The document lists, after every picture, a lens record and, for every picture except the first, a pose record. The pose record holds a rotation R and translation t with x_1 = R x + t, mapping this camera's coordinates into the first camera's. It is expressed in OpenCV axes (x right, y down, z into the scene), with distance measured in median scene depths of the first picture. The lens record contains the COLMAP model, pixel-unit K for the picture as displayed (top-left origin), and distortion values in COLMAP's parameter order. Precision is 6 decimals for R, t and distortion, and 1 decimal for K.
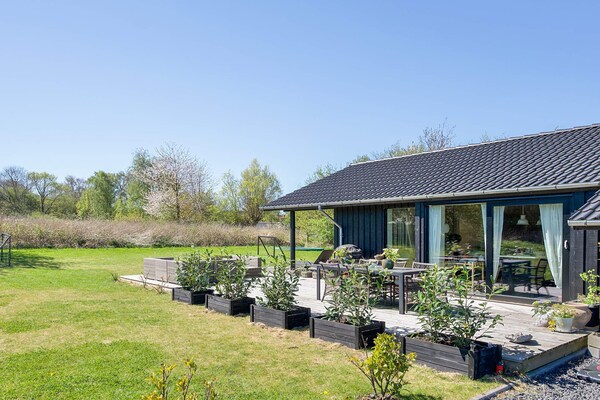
lens RADIAL K [[456.9, 0, 299.6], [0, 456.9, 227.2], [0, 0, 1]] dist [0.008198, 0.001851]
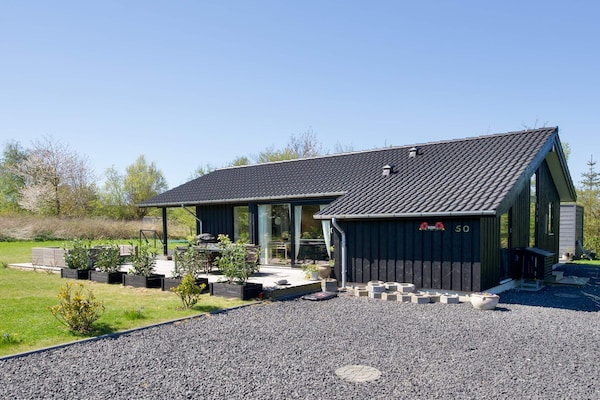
lens RADIAL K [[449.3, 0, 300.3], [0, 449.3, 242.6], [0, 0, 1]] dist [0.002249, 0.002645]
pose [[0.972254, -0.016183, 0.233369, 0.032681], [0.005296, 0.998871, 0.047200, 0.001696], [-0.233869, -0.044654, 0.971242, -0.151639]]
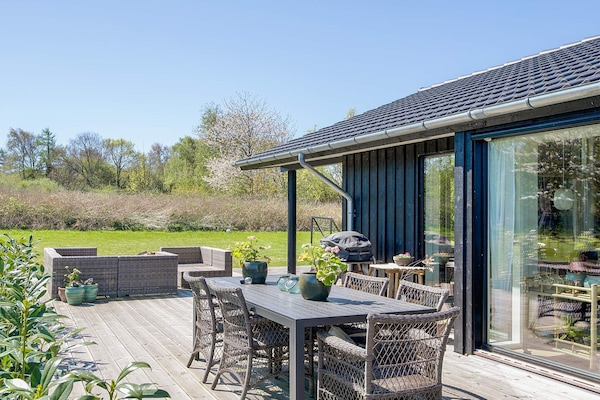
lens RADIAL K [[590.6, 0, 300.0], [0, 590.6, 200.0], [0, 0, 1]] dist [-0.001688, -0.008318]
pose [[0.970889, 0.006094, -0.239453, 0.096119], [-0.009036, 0.999897, -0.011192, 0.005486], [0.239360, 0.013030, 0.970844, 0.174898]]
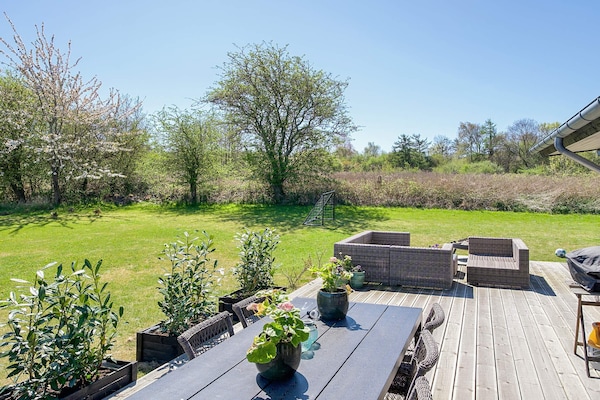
lens RADIAL K [[483.8, 0, 300.0], [0, 483.8, 200.0], [0, 0, 1]] dist [0.039771, -0.000692]
pose [[0.512137, 0.035261, -0.858180, 0.137656], [-0.002769, 0.999220, 0.039403, -0.005028], [0.858900, -0.017804, 0.511835, 0.283857]]
